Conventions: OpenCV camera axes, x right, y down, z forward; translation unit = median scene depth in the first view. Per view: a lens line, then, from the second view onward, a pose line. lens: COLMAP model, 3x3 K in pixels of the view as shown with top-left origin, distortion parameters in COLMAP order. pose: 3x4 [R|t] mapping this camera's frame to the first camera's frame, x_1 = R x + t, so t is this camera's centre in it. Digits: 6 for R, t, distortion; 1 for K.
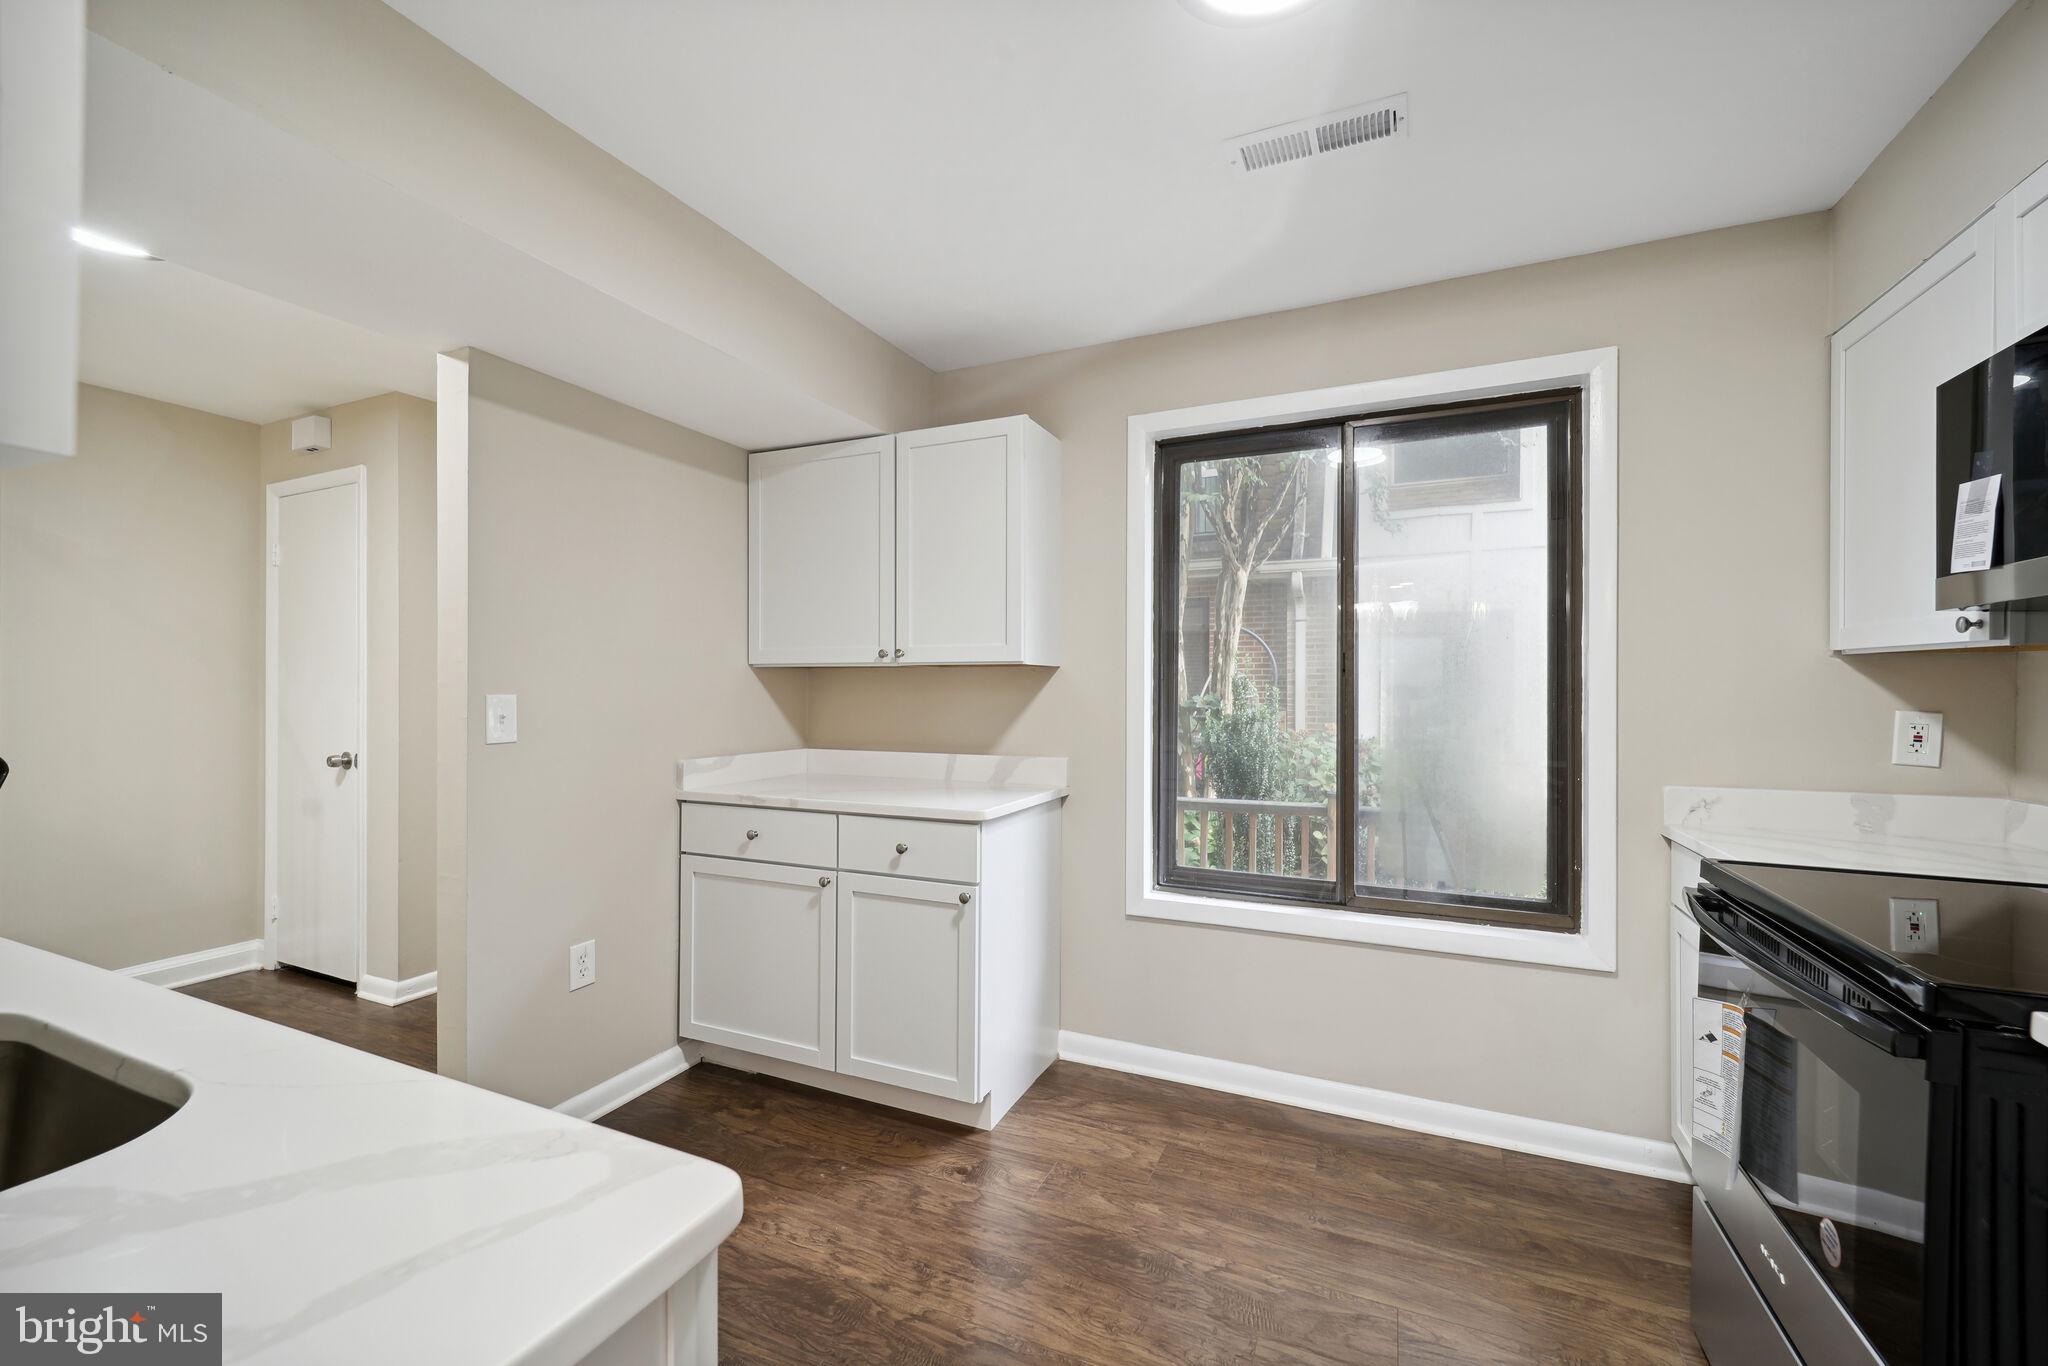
lens RADIAL K [[838.8, 0, 1015.3], [0, 838.8, 690.8], [0, 0, 1]] dist [0.000809, -0.004284]
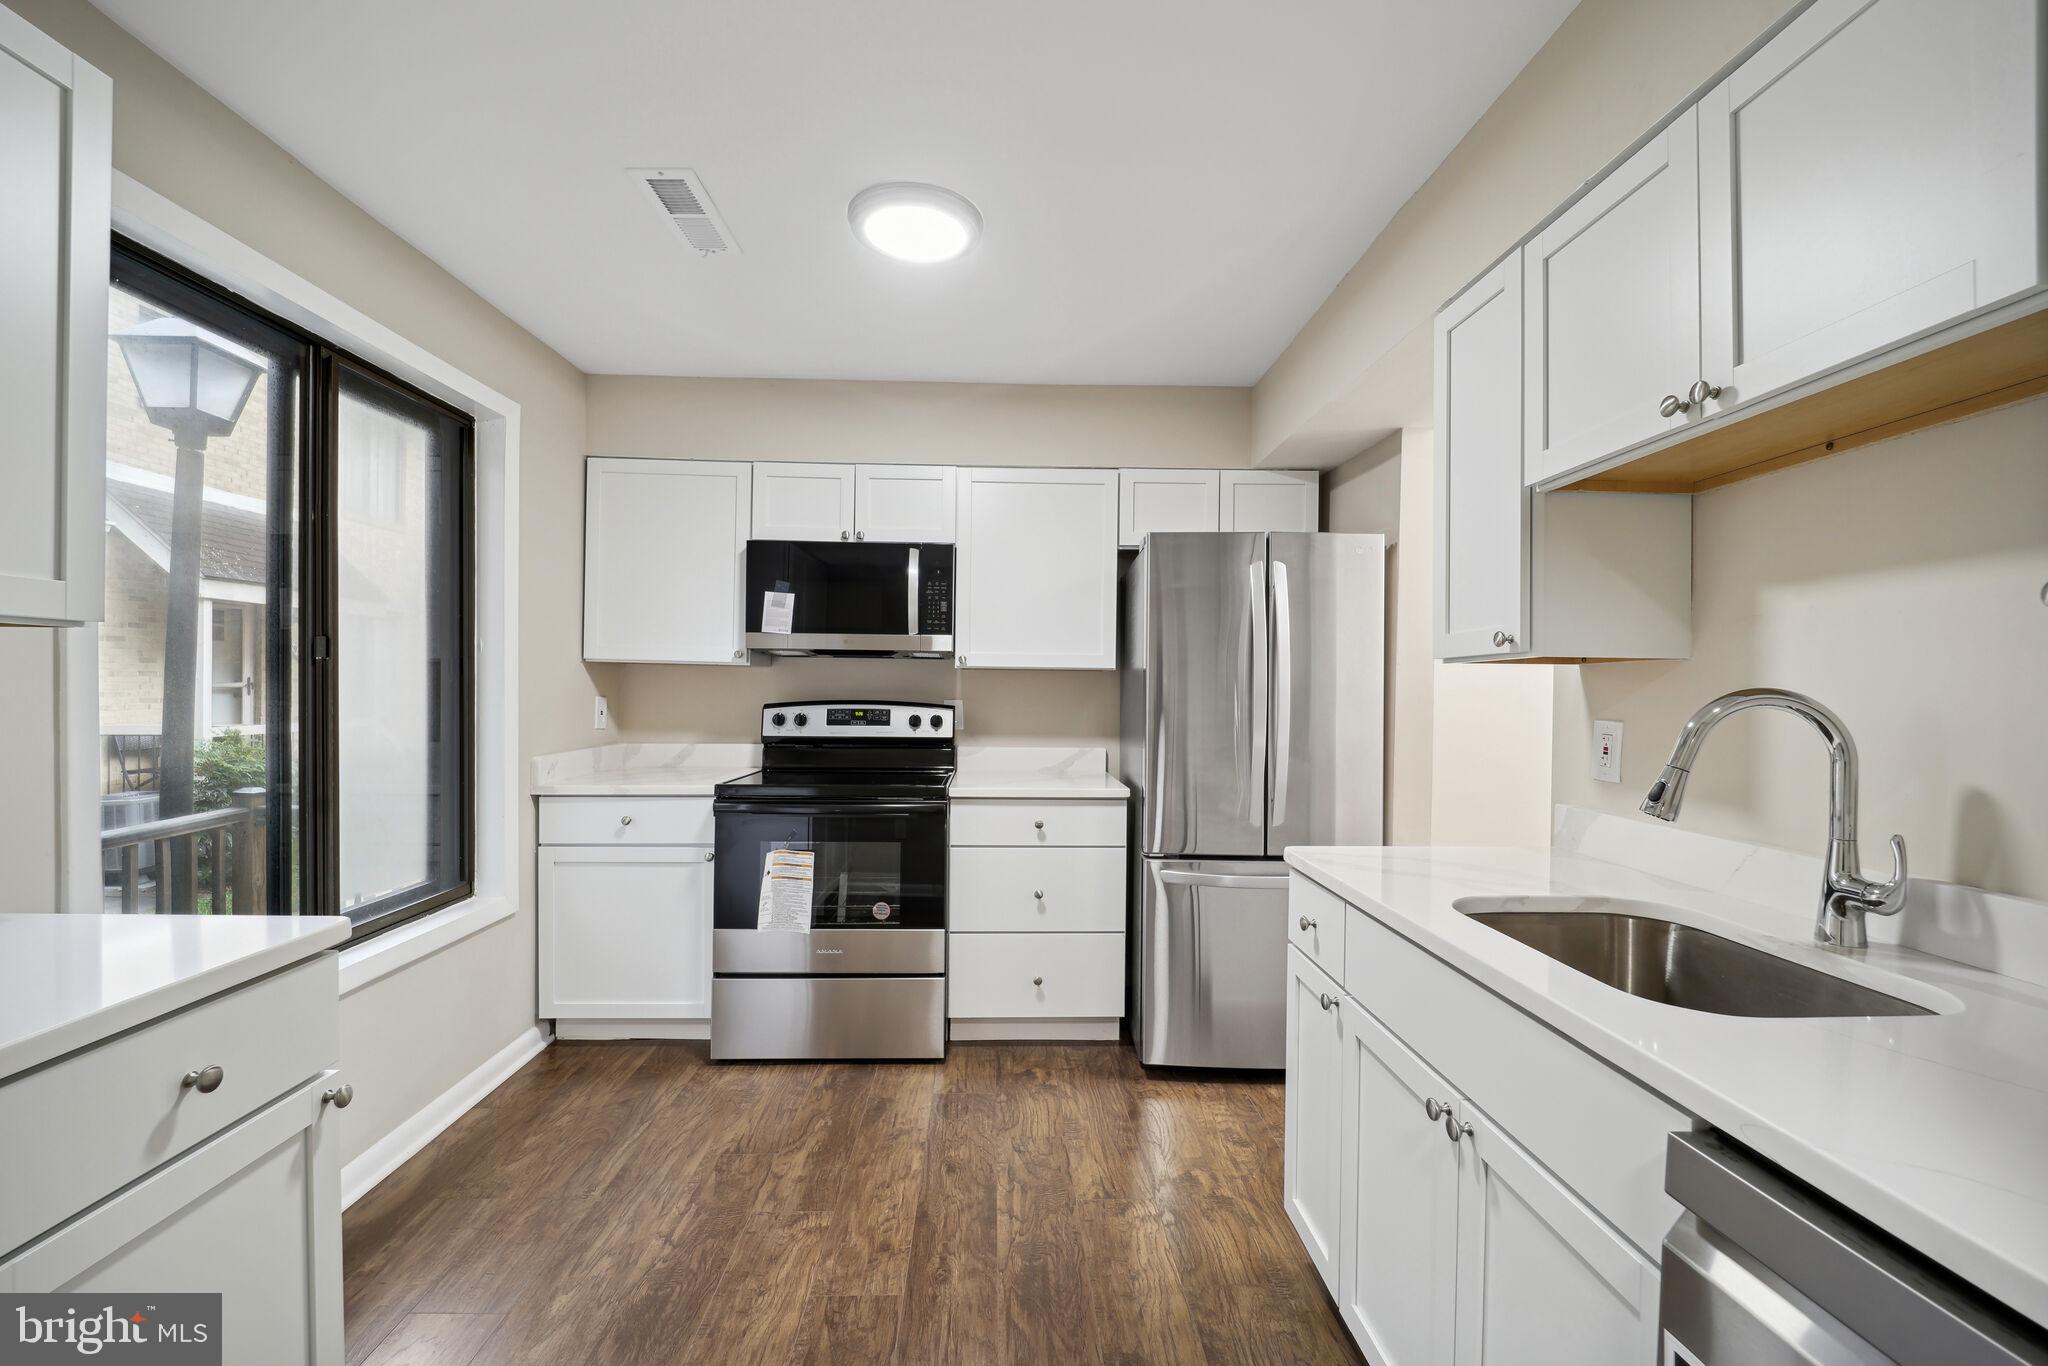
lens RADIAL K [[838.8, 0, 1015.3], [0, 838.8, 690.8], [0, 0, 1]] dist [0.000809, -0.004284]
pose [[-0.433190, -0.011993, 0.901223, -0.692578], [-0.007230, 0.999926, 0.009831, -0.008368], [-0.901273, -0.002257, -0.433245, 0.837162]]
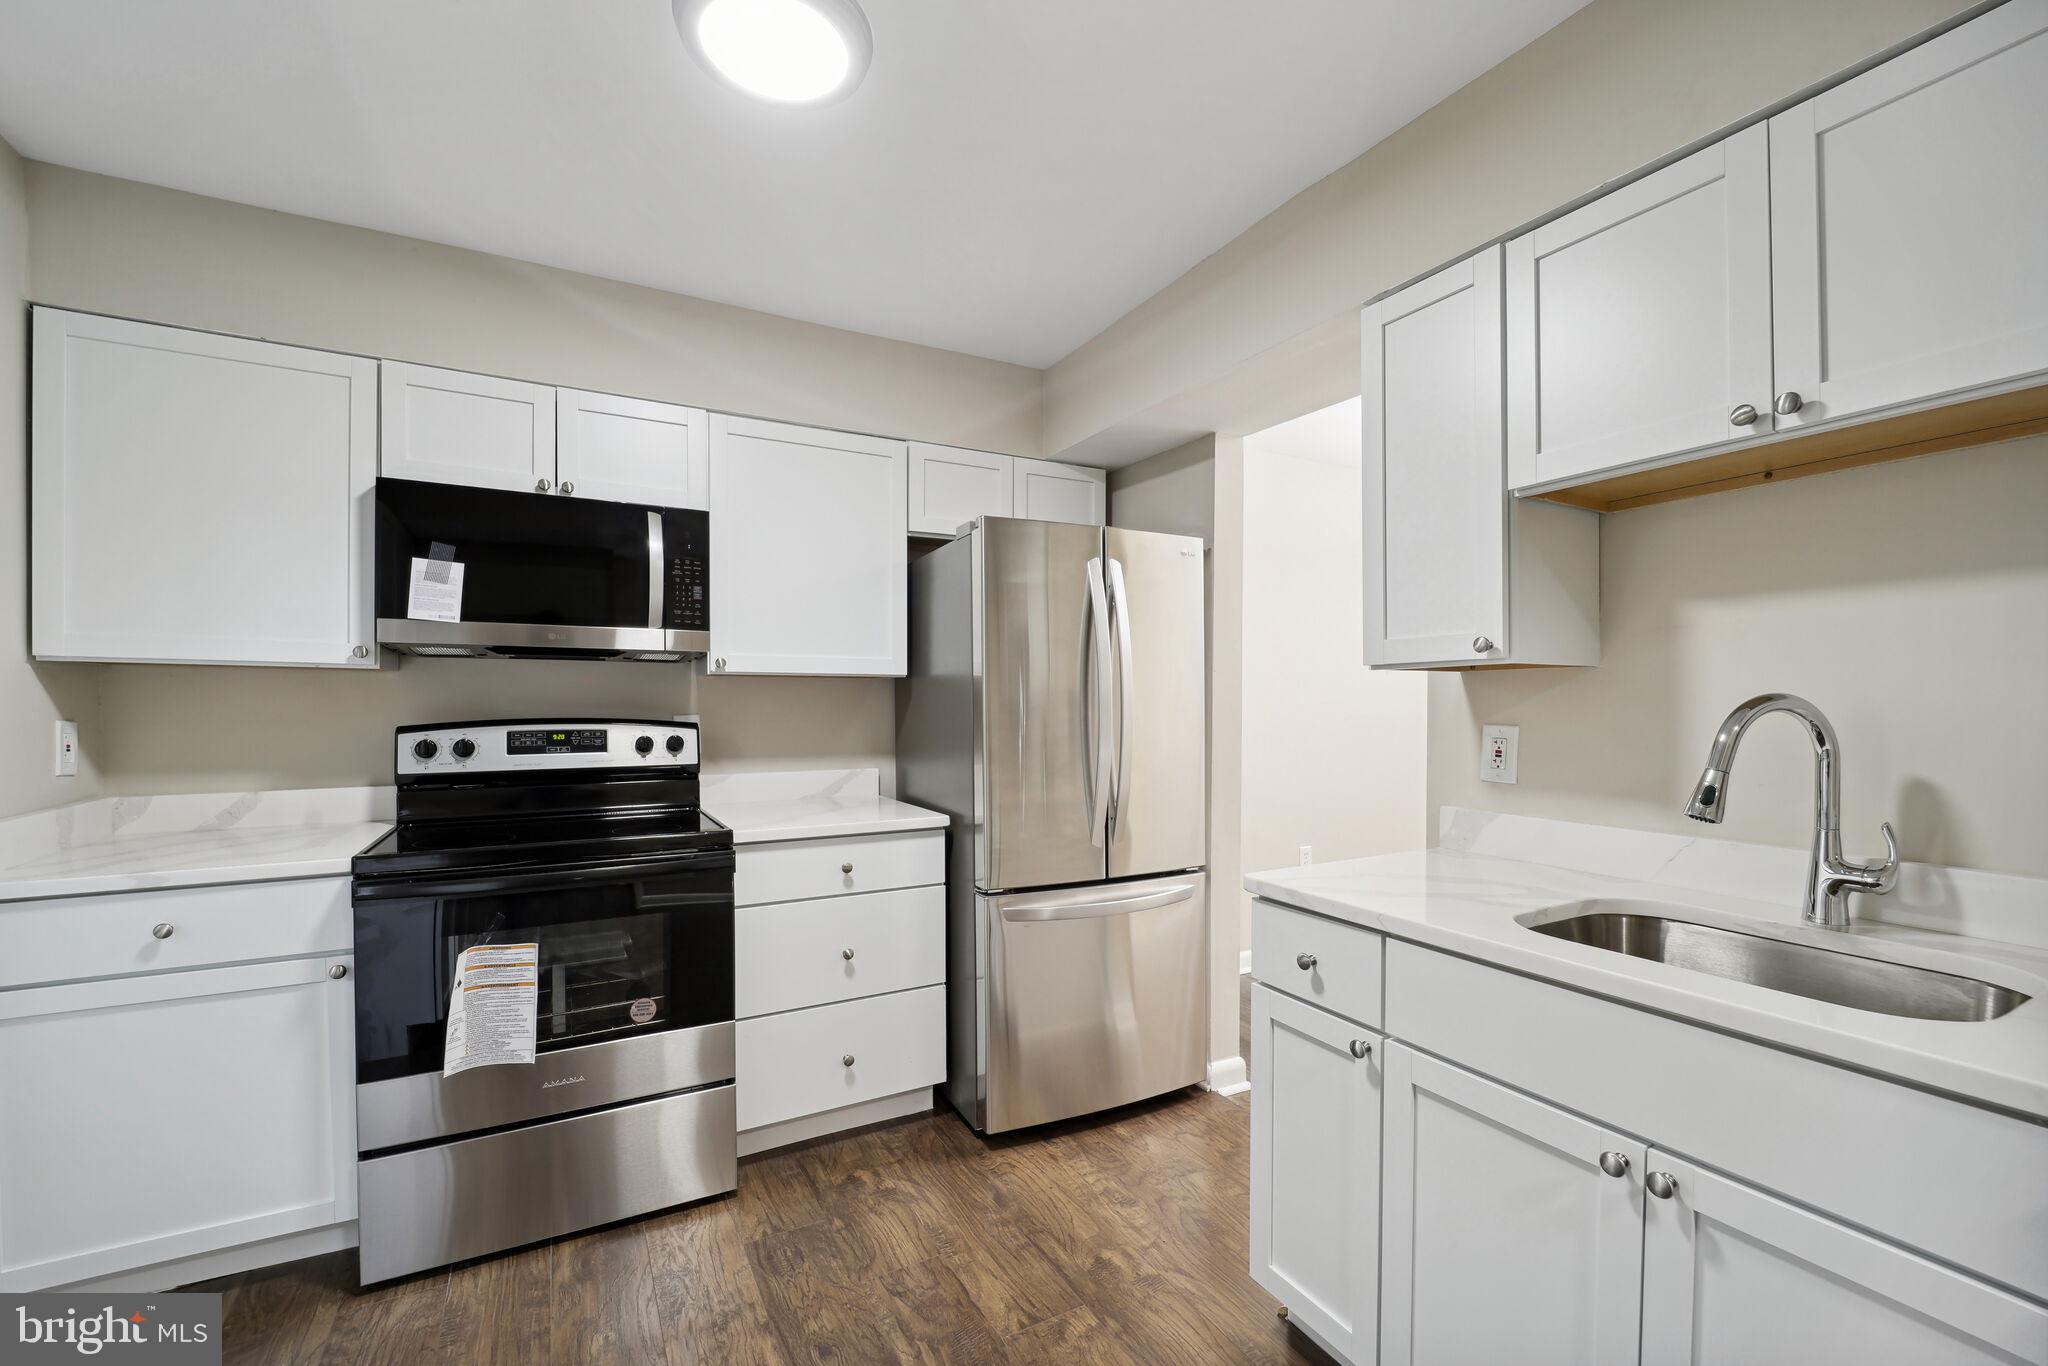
lens RADIAL K [[854.7, 0, 1028.6], [0, 854.7, 712.2], [0, 0, 1]] dist [0.007859, -0.010725]
pose [[-0.795016, -0.014457, 0.606416, -0.379859], [-0.000817, 0.999741, 0.022762, -0.008236], [-0.606588, 0.017601, -0.794822, 0.944873]]
